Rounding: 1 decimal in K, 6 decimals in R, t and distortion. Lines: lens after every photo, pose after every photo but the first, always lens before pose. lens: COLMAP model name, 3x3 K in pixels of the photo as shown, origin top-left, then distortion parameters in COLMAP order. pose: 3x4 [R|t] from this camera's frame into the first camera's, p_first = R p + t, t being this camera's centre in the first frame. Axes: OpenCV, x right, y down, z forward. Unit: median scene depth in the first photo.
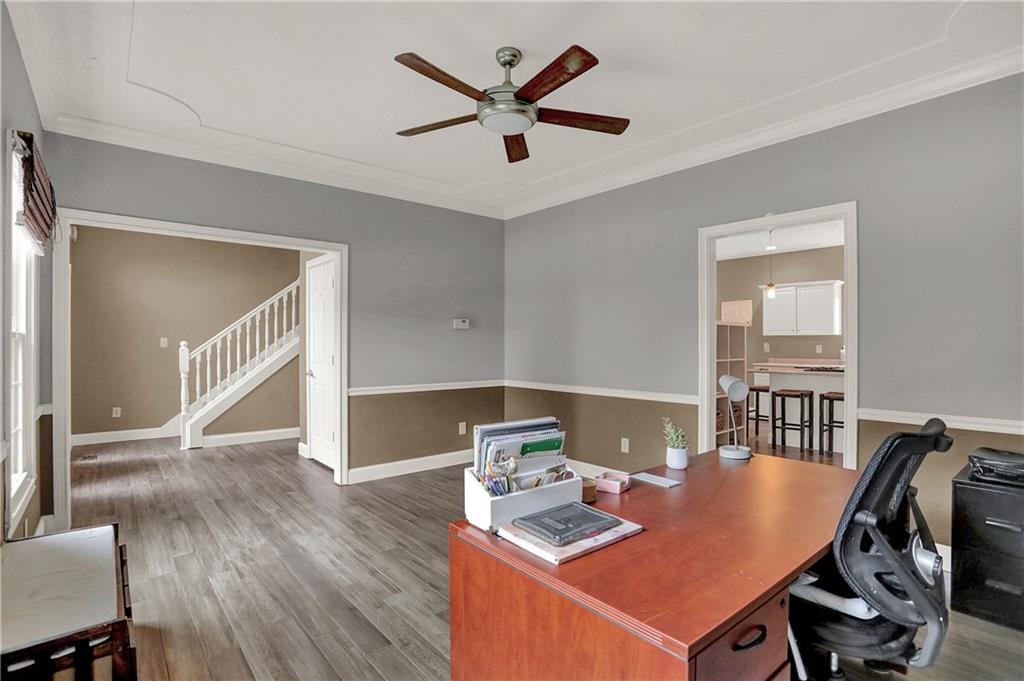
lens RADIAL K [[502.0, 0, 513.6], [0, 502.0, 351.6], [0, 0, 1]] dist [-0.034618, 0.008004]
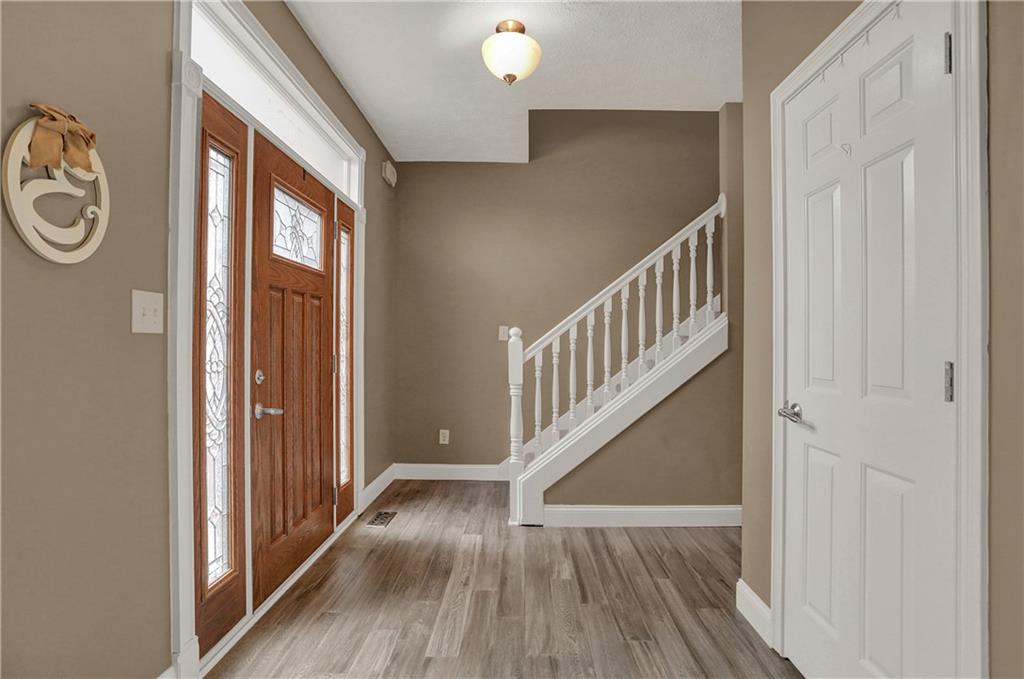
lens RADIAL K [[502.0, 0, 511.2], [0, 502.0, 344.7], [0, 0, 1]] dist [-0.034618, 0.008004]
pose [[0.751391, 0.001863, -0.659855, -0.283590], [-0.012113, 0.999866, -0.010969, 0.003528], [0.659747, 0.016235, 0.751313, 0.542007]]
